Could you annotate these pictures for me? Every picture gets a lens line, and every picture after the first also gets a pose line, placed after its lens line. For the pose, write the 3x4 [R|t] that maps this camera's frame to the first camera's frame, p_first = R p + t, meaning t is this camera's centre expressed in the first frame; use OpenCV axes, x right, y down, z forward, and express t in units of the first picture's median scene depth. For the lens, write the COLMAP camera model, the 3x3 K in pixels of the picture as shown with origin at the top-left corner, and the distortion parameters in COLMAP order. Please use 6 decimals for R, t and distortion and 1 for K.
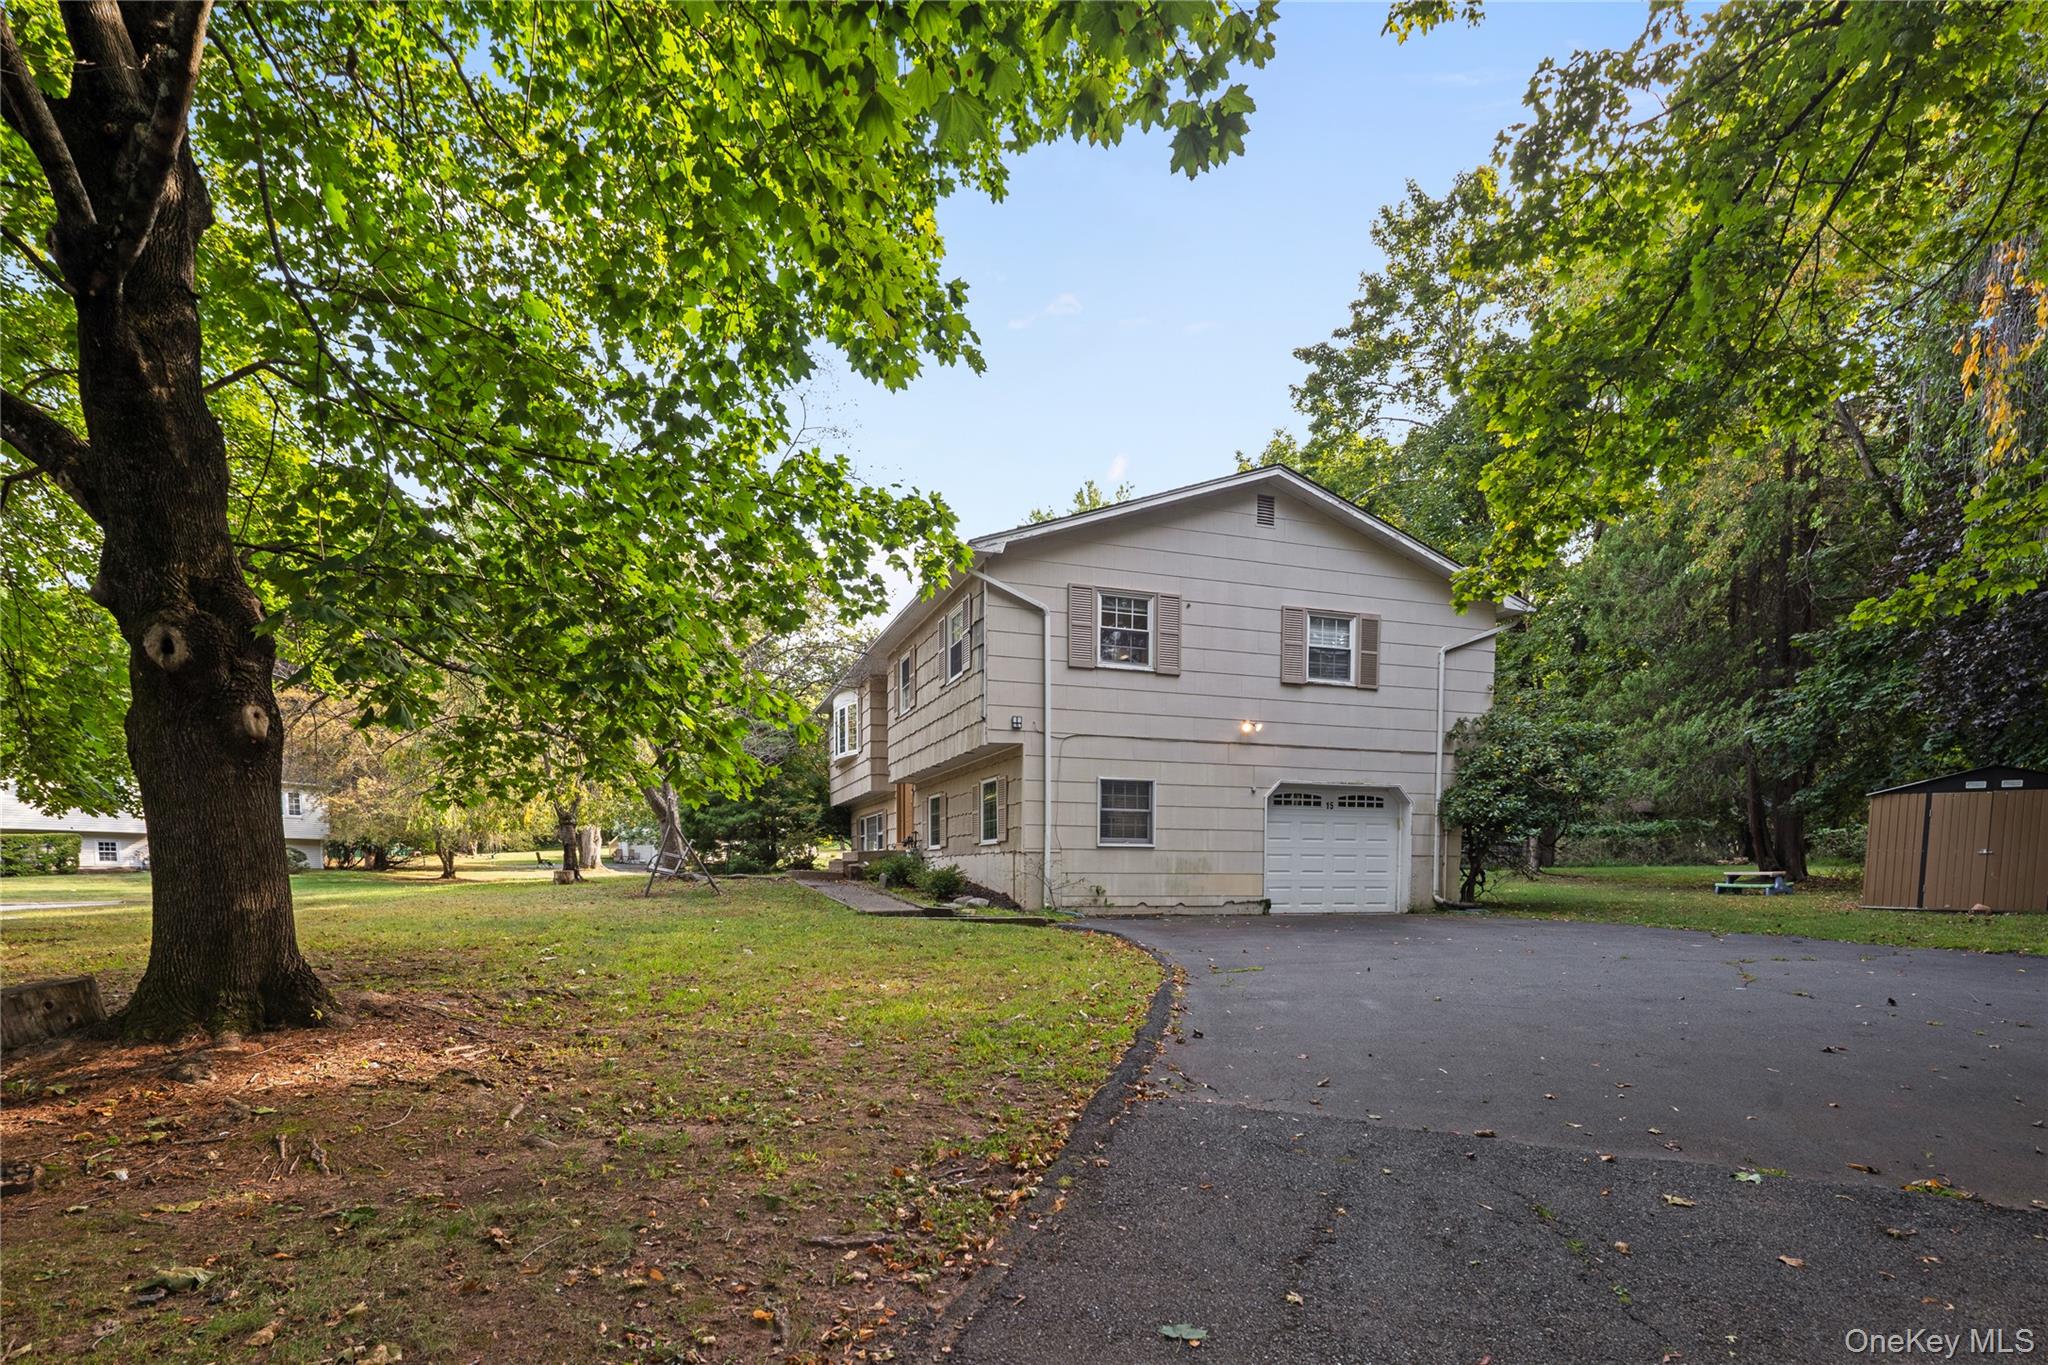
lens RADIAL K [[1038.5, 0, 1020.5], [0, 1038.5, 890.5], [0, 0, 1]] dist [0.004965, 0.000552]
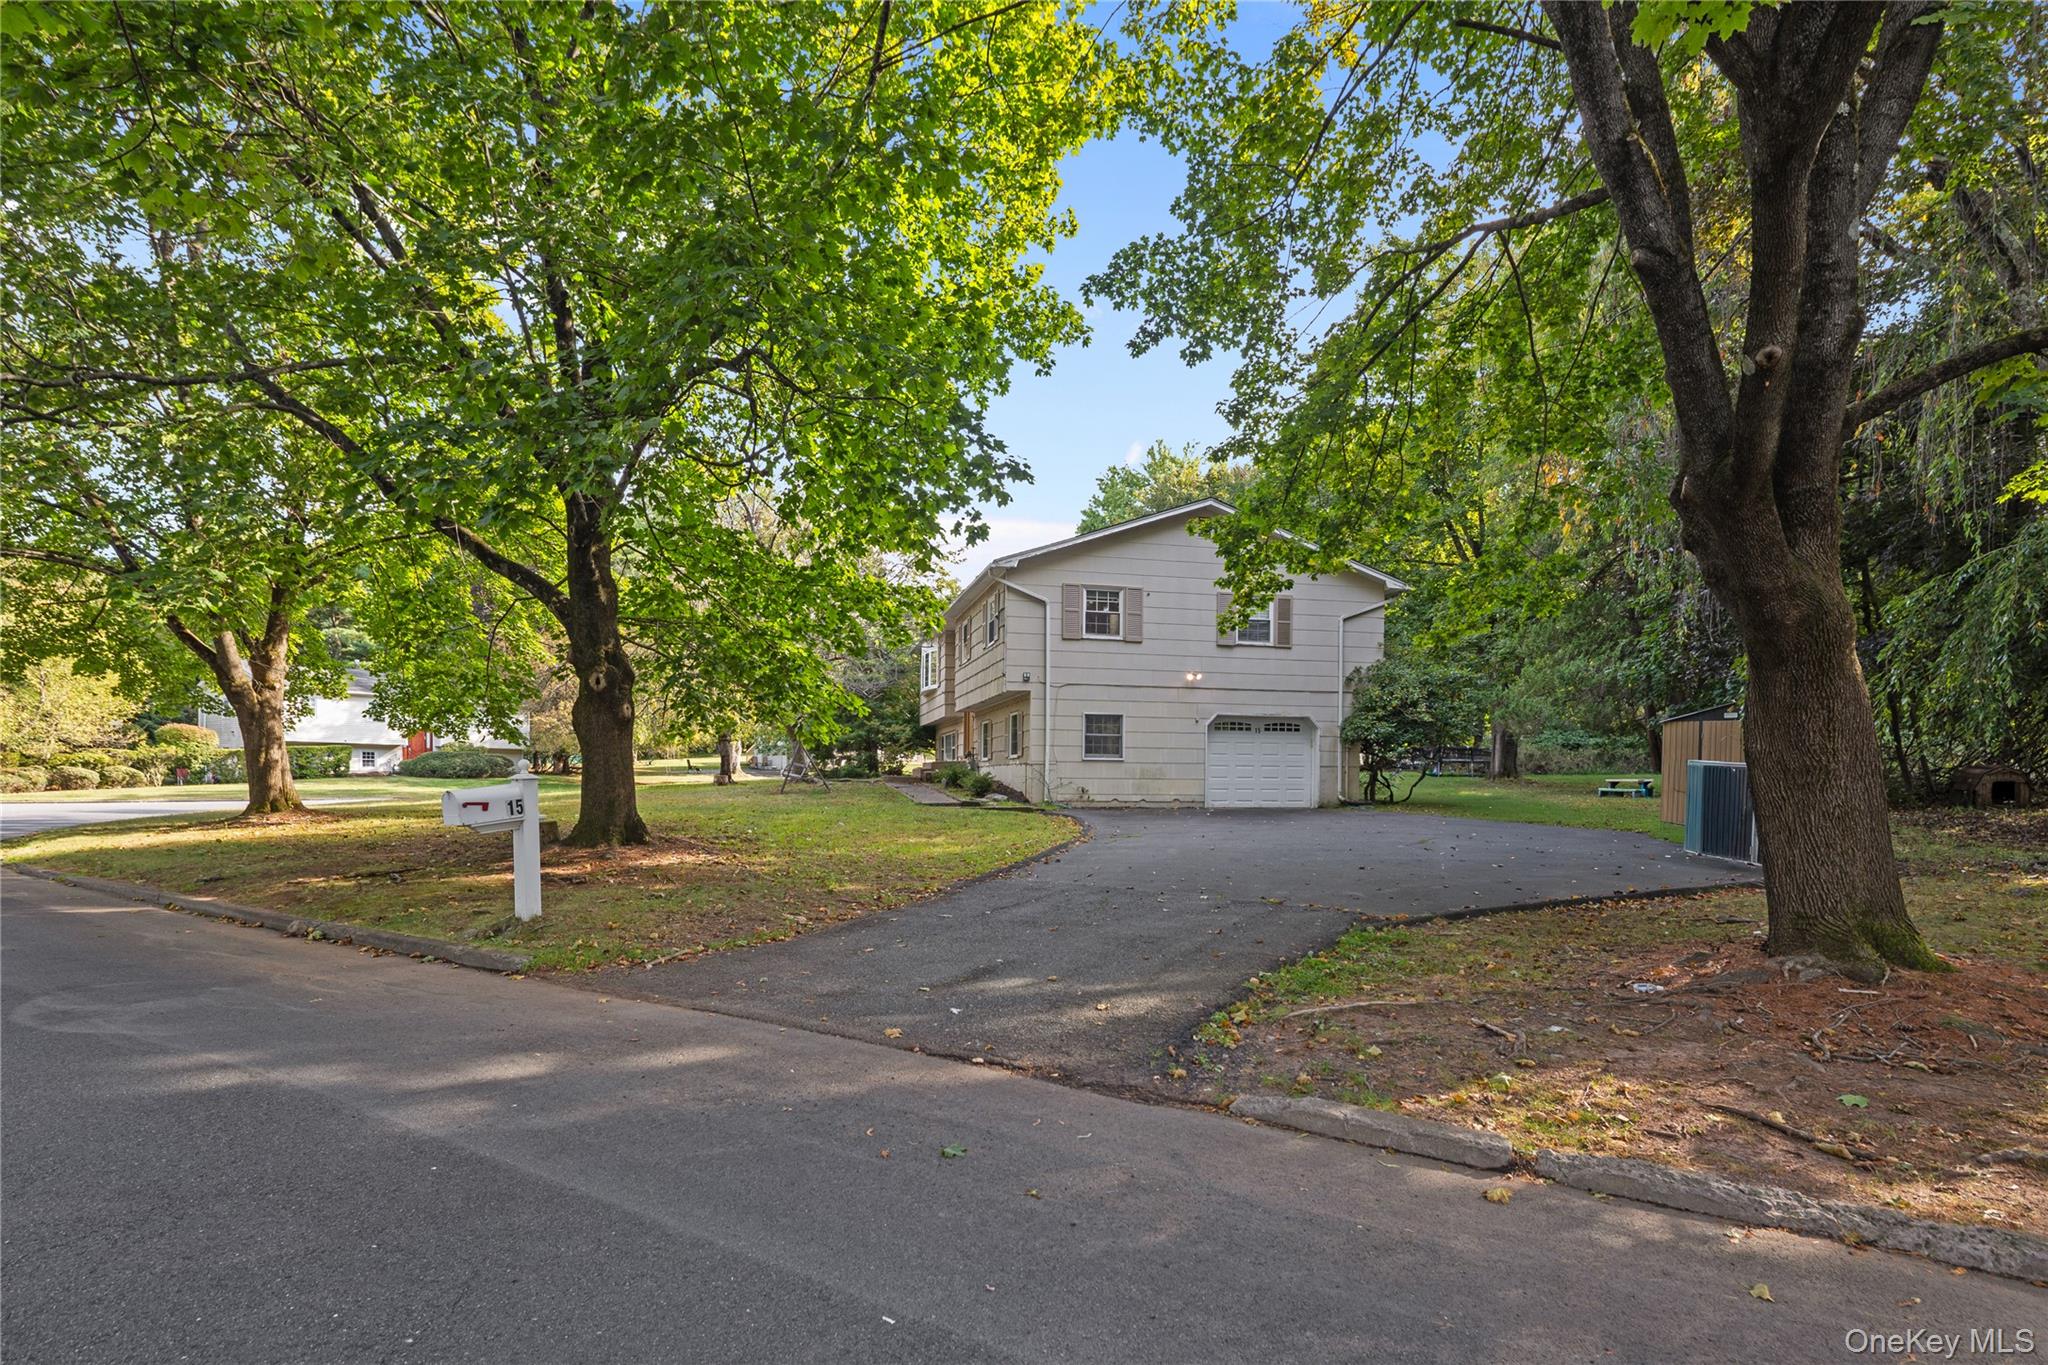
lens RADIAL K [[1010.1, 0, 1027.2], [0, 1010.1, 690.6], [0, 0, 1]] dist [0.002086, 0.000236]
pose [[0.994800, -0.005705, -0.101693, 0.128276], [-0.004838, 0.994656, -0.103128, 0.006941], [0.101738, 0.103083, 0.989456, -0.383921]]
